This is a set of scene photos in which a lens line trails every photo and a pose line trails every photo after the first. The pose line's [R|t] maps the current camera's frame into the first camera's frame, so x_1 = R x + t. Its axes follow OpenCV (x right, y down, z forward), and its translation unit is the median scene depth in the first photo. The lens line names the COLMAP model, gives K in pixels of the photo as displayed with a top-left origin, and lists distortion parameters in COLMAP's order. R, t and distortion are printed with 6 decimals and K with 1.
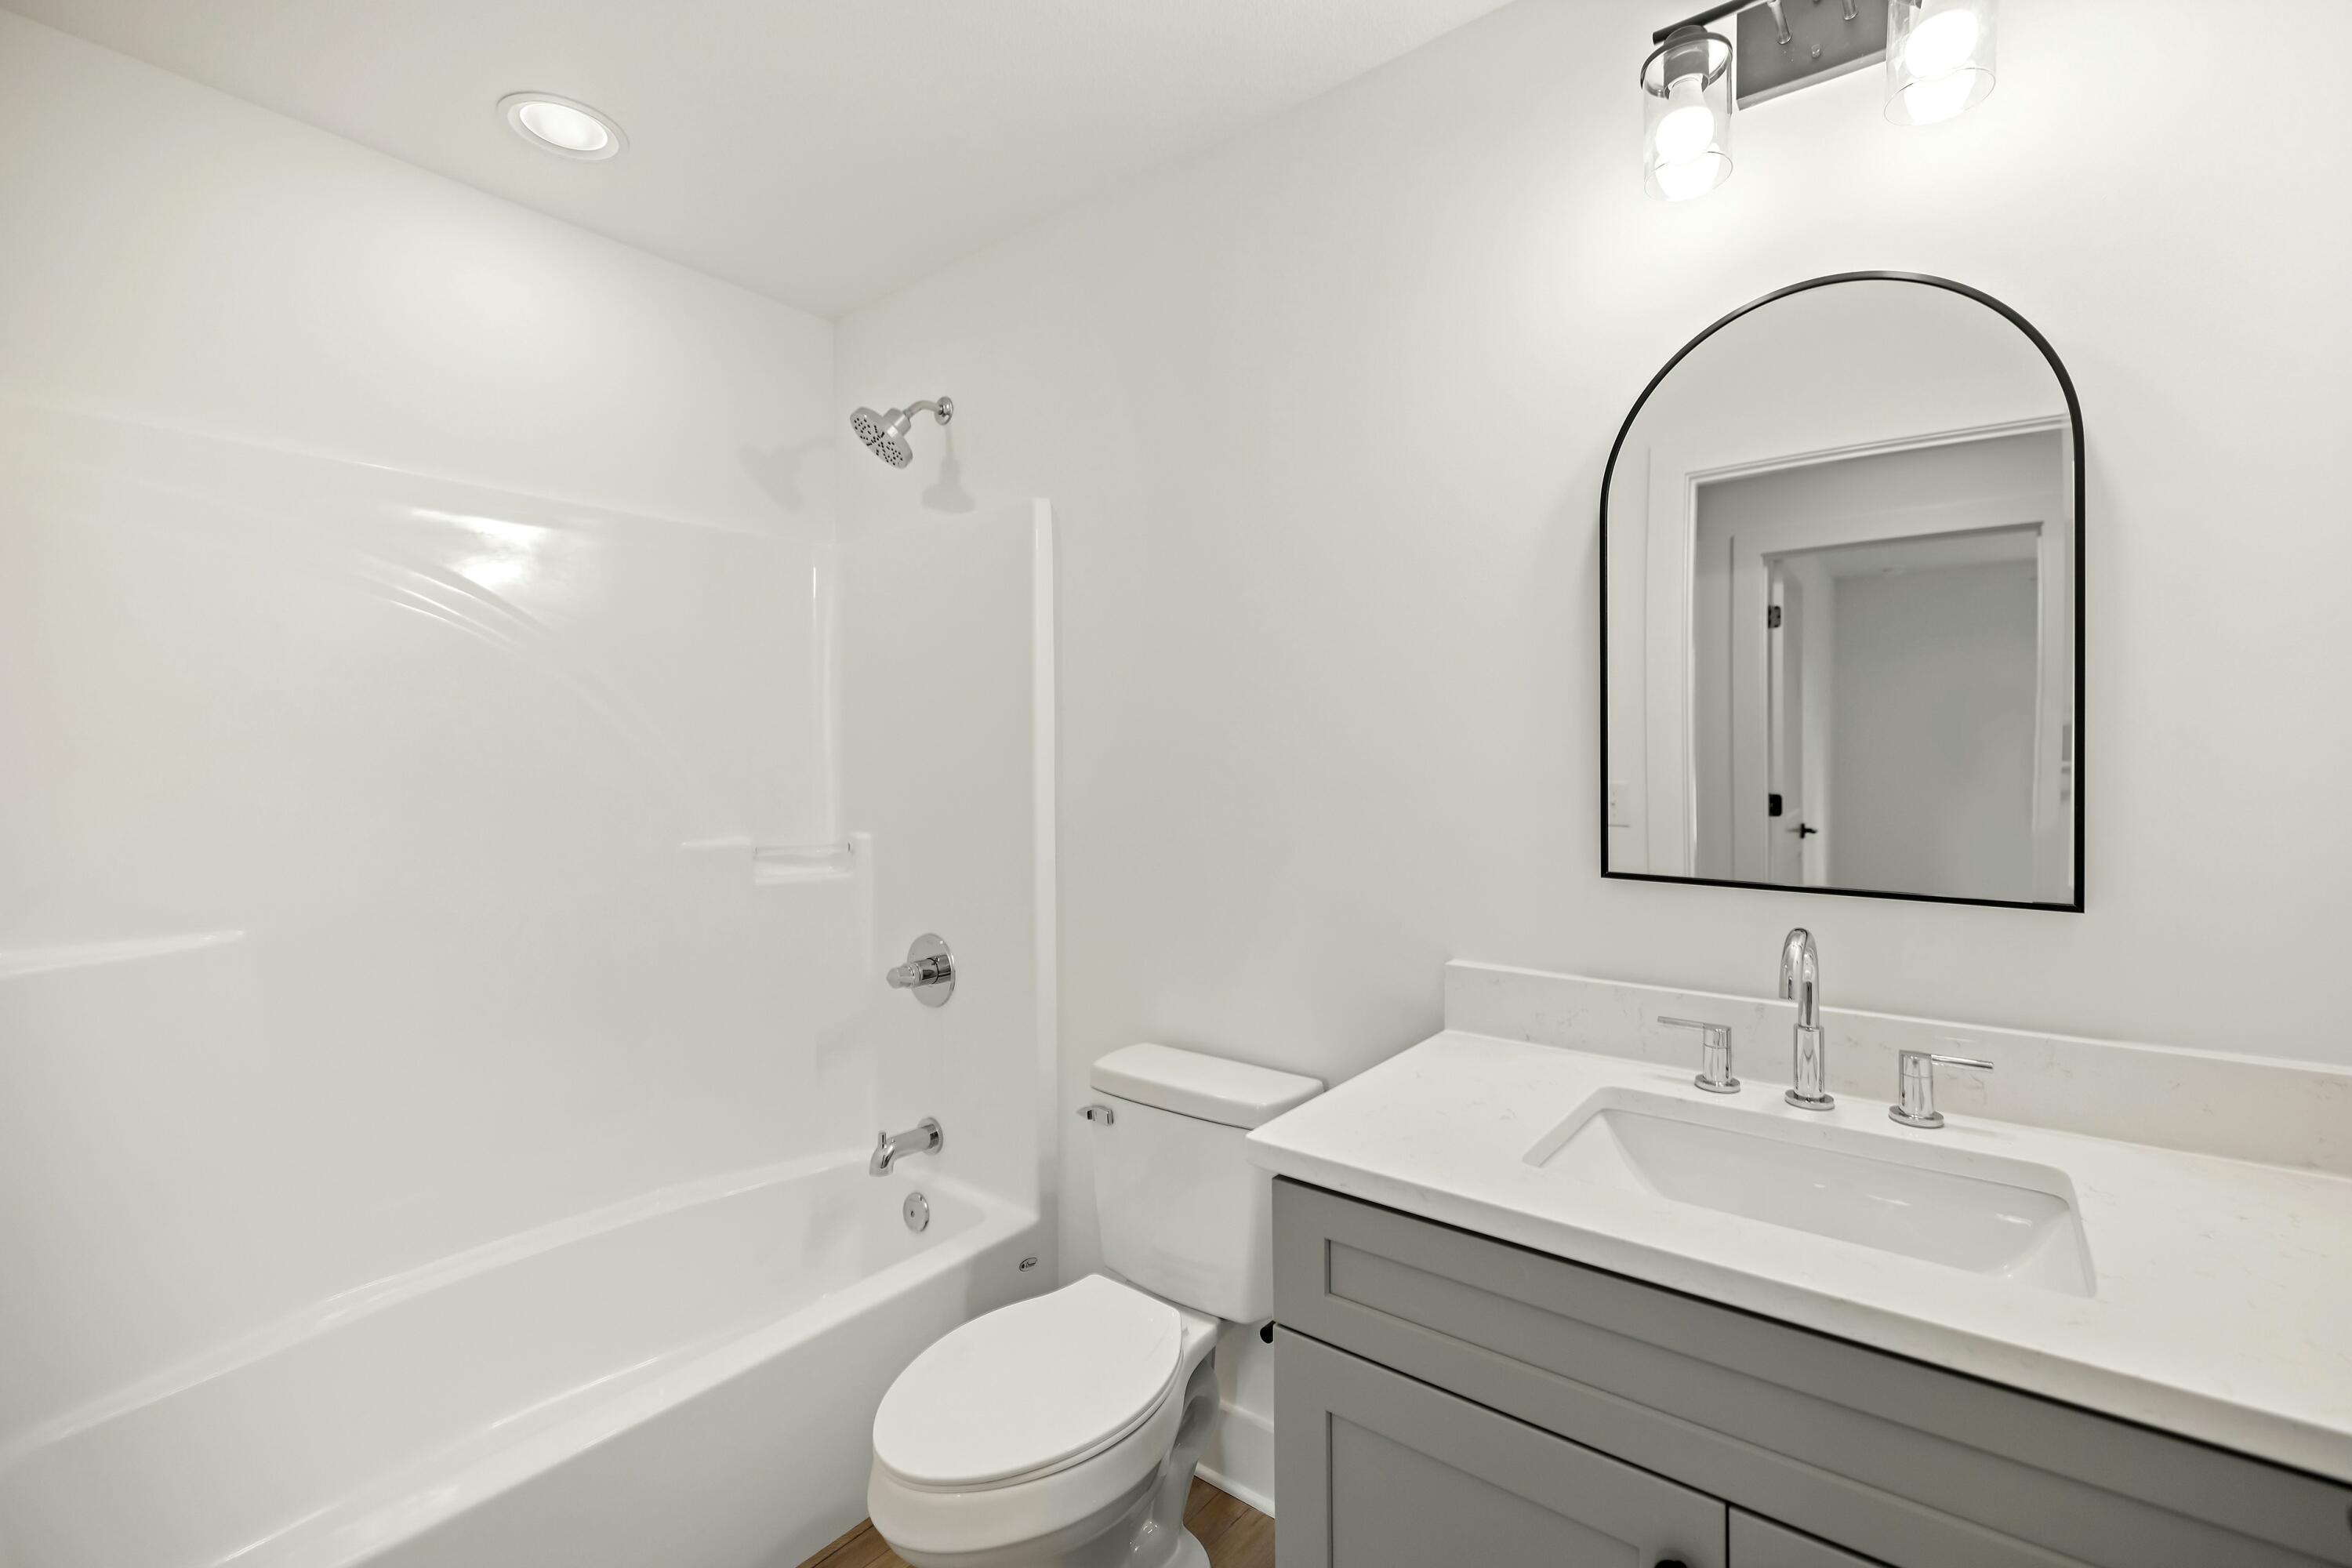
lens RADIAL K [[1009.2, 0, 1181.5], [0, 1009.2, 762.3], [0, 0, 1]] dist [-0.000080, 0.000124]
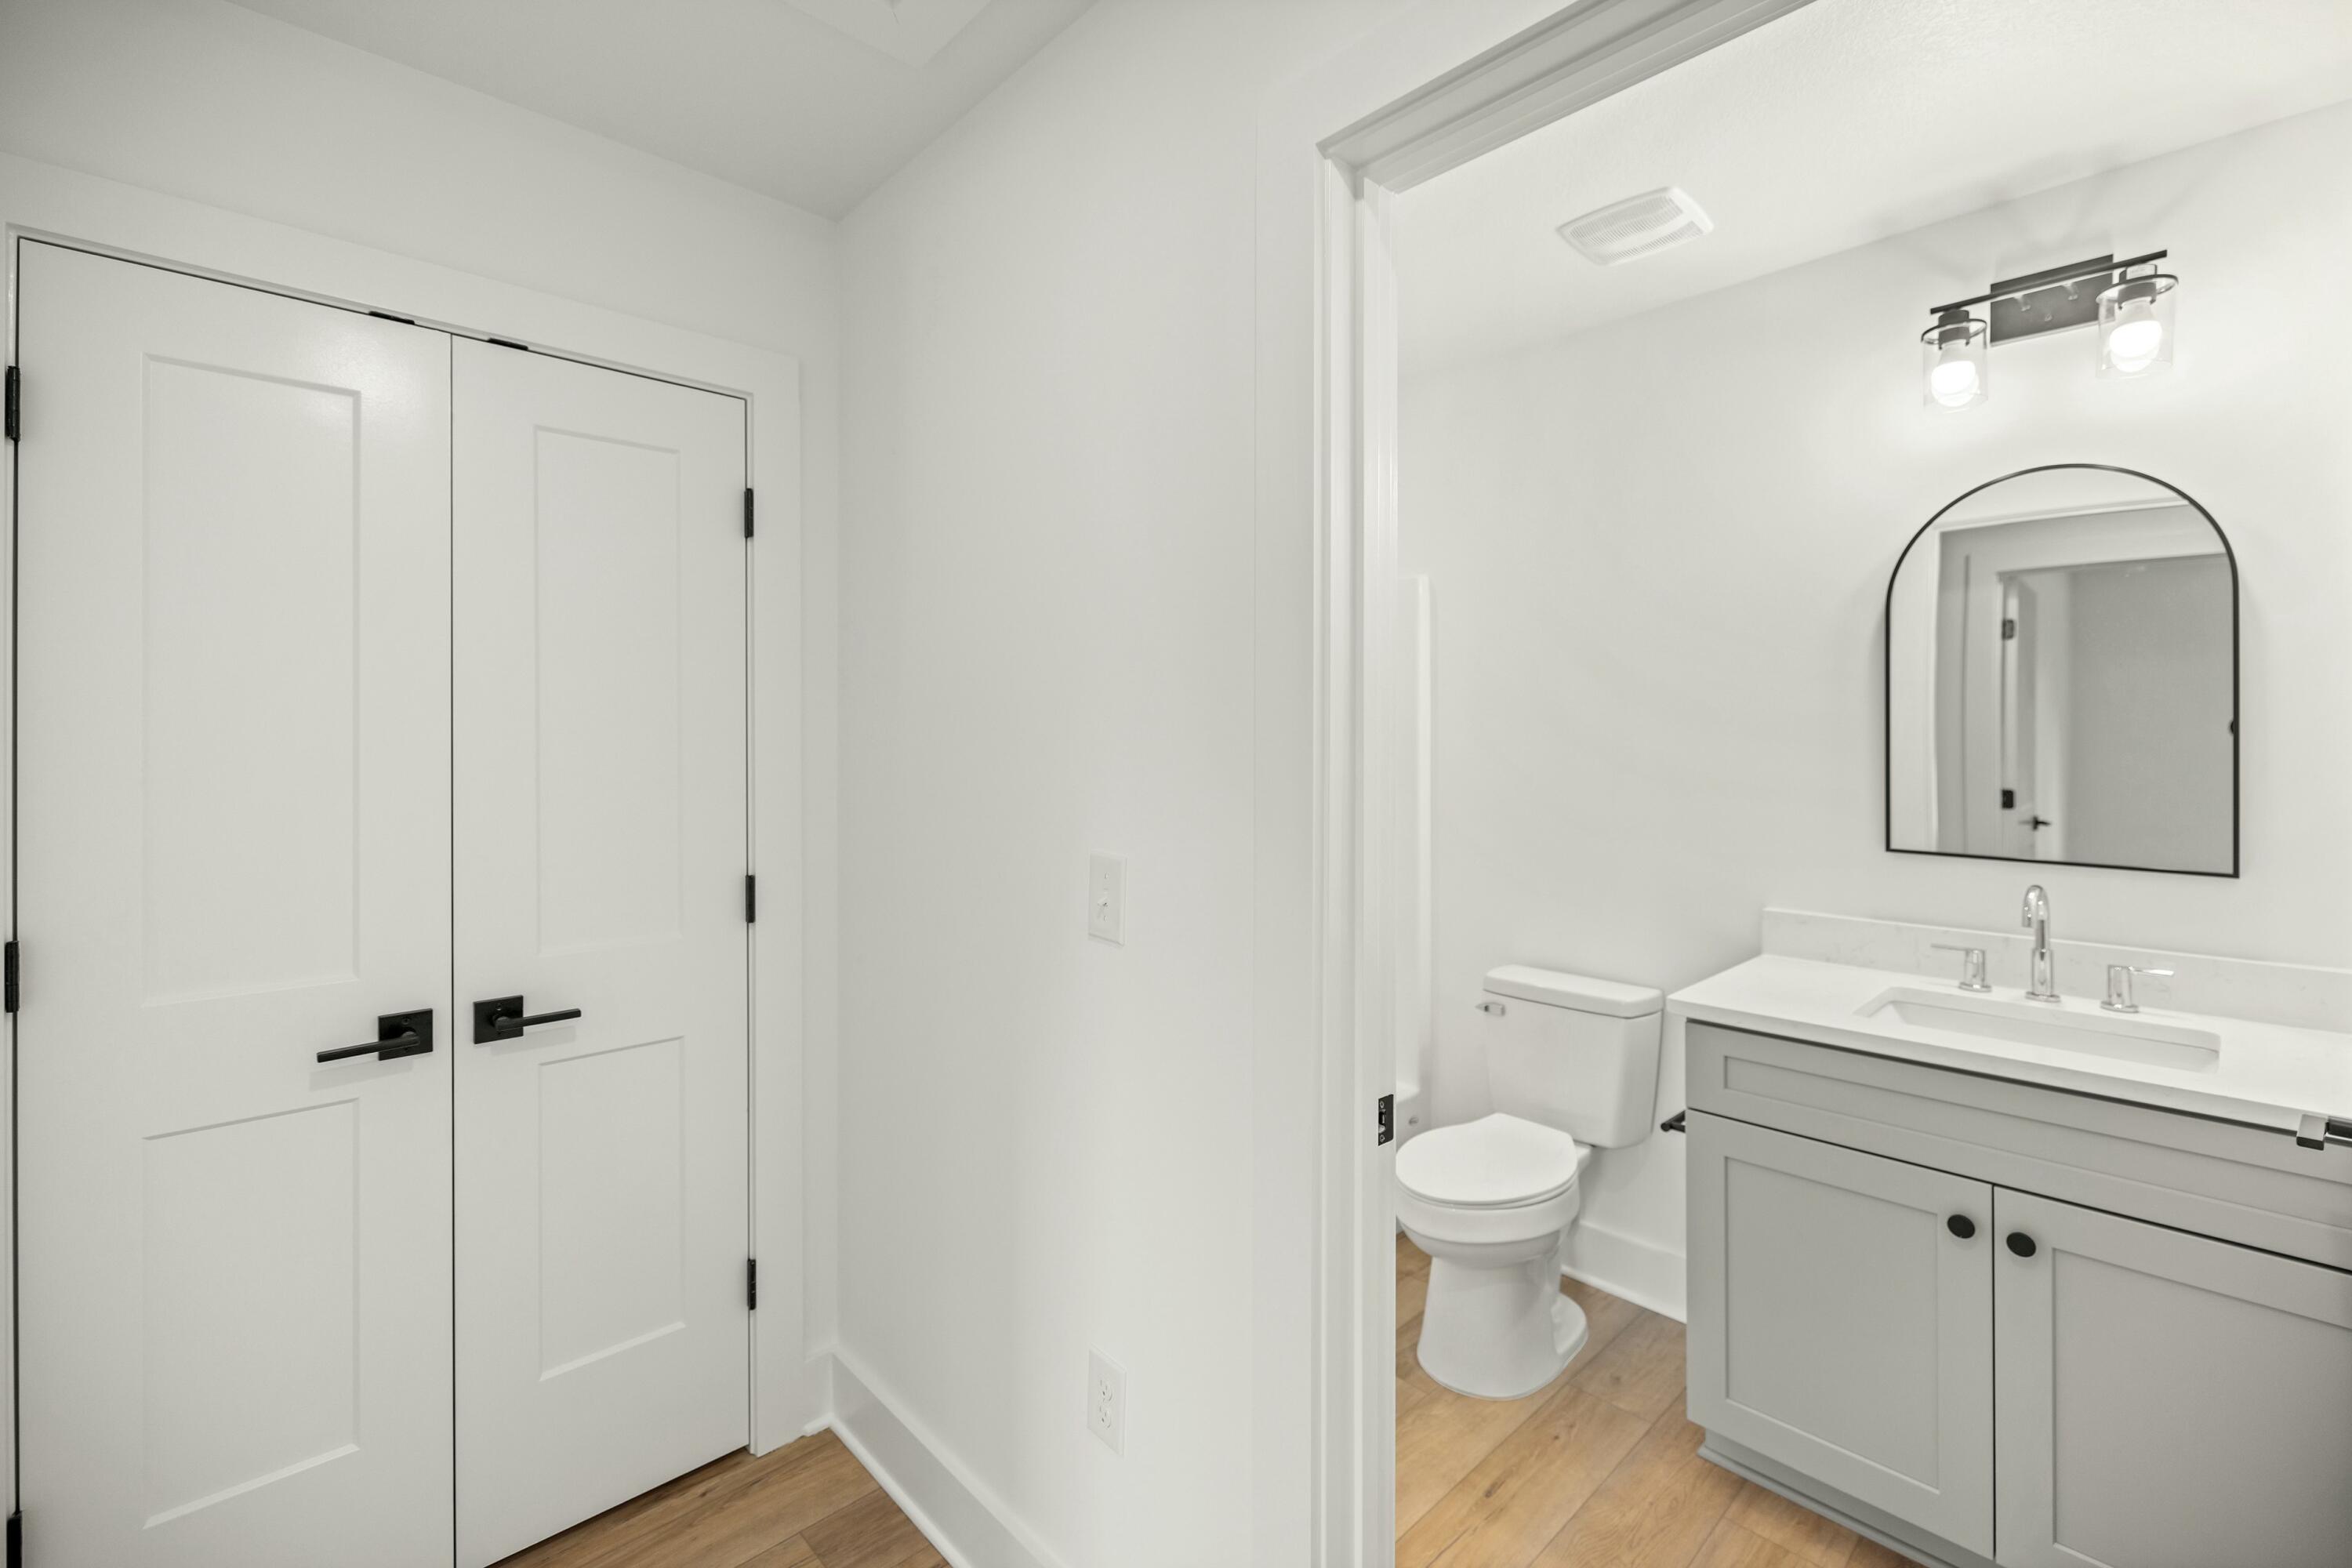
lens RADIAL K [[989.3, 0, 1170.6], [0, 989.3, 740.0], [0, 0, 1]] dist [-0.002119, -0.000731]
pose [[0.986215, -0.005048, -0.165390, -0.385678], [0.006950, 0.999916, 0.010925, -0.074909], [0.165321, -0.011924, 0.986168, -0.615692]]
